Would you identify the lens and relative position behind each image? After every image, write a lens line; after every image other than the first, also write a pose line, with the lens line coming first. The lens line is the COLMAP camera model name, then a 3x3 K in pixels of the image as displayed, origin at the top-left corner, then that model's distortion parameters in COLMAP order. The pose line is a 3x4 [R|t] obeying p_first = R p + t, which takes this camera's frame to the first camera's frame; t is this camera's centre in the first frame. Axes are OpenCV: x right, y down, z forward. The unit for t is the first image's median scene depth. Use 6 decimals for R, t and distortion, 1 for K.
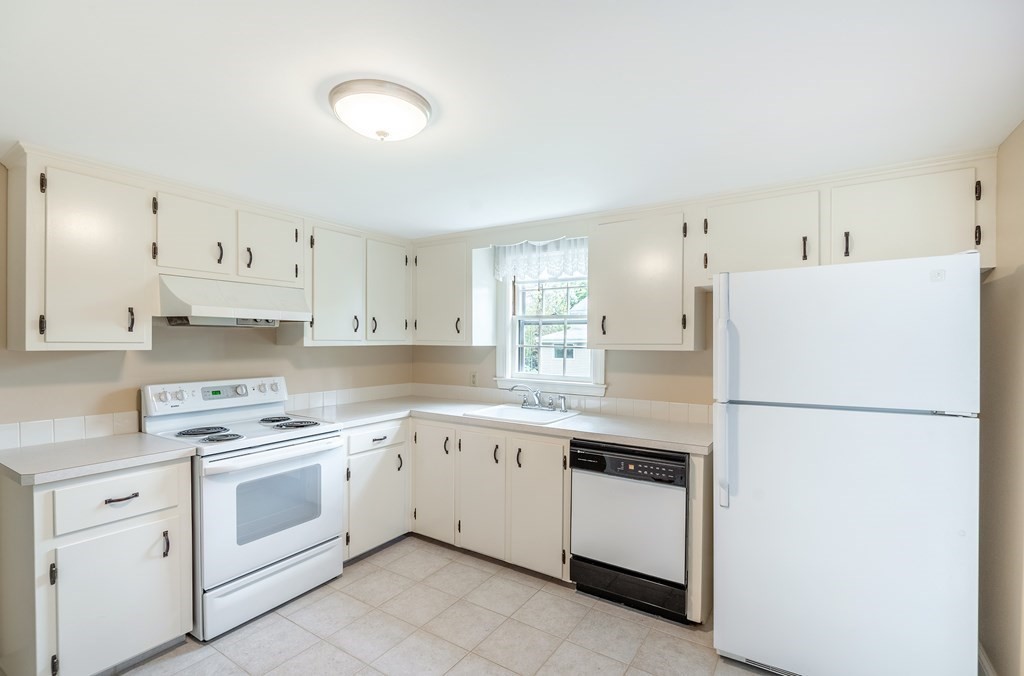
lens RADIAL K [[477.8, 0, 508.0], [0, 477.8, 348.8], [0, 0, 1]] dist [0.002871, -0.003379]
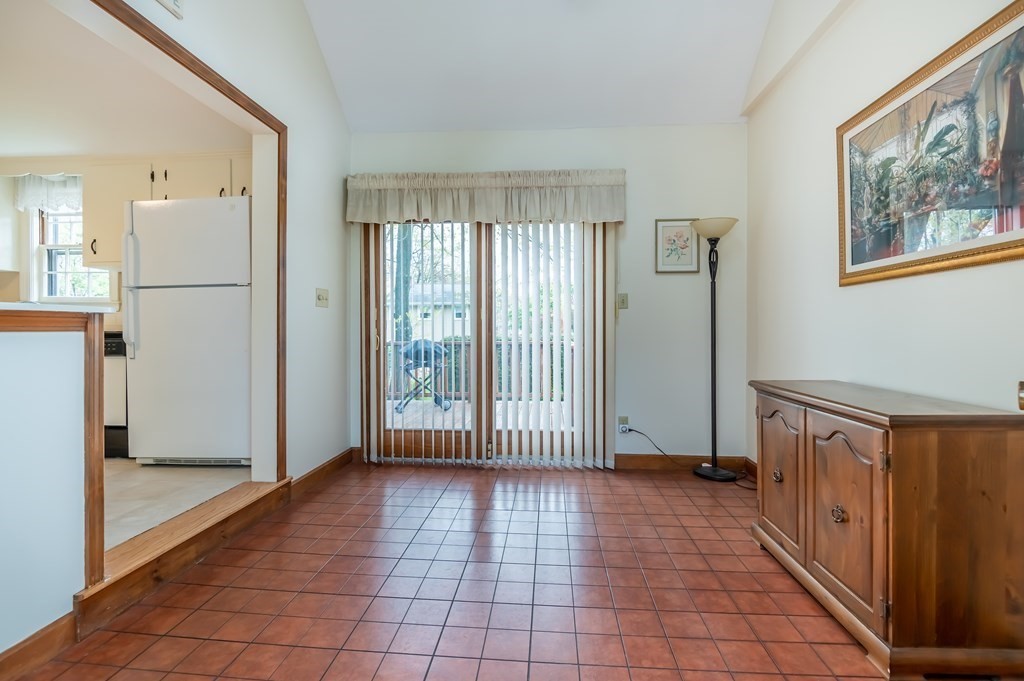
lens RADIAL K [[477.8, 0, 514.8], [0, 477.8, 331.9], [0, 0, 1]] dist [0.002871, -0.003379]
pose [[0.870931, -0.007144, 0.491353, 0.713498], [0.010720, 0.999933, -0.004463, 0.251969], [-0.491288, 0.009155, 0.870949, -0.821364]]
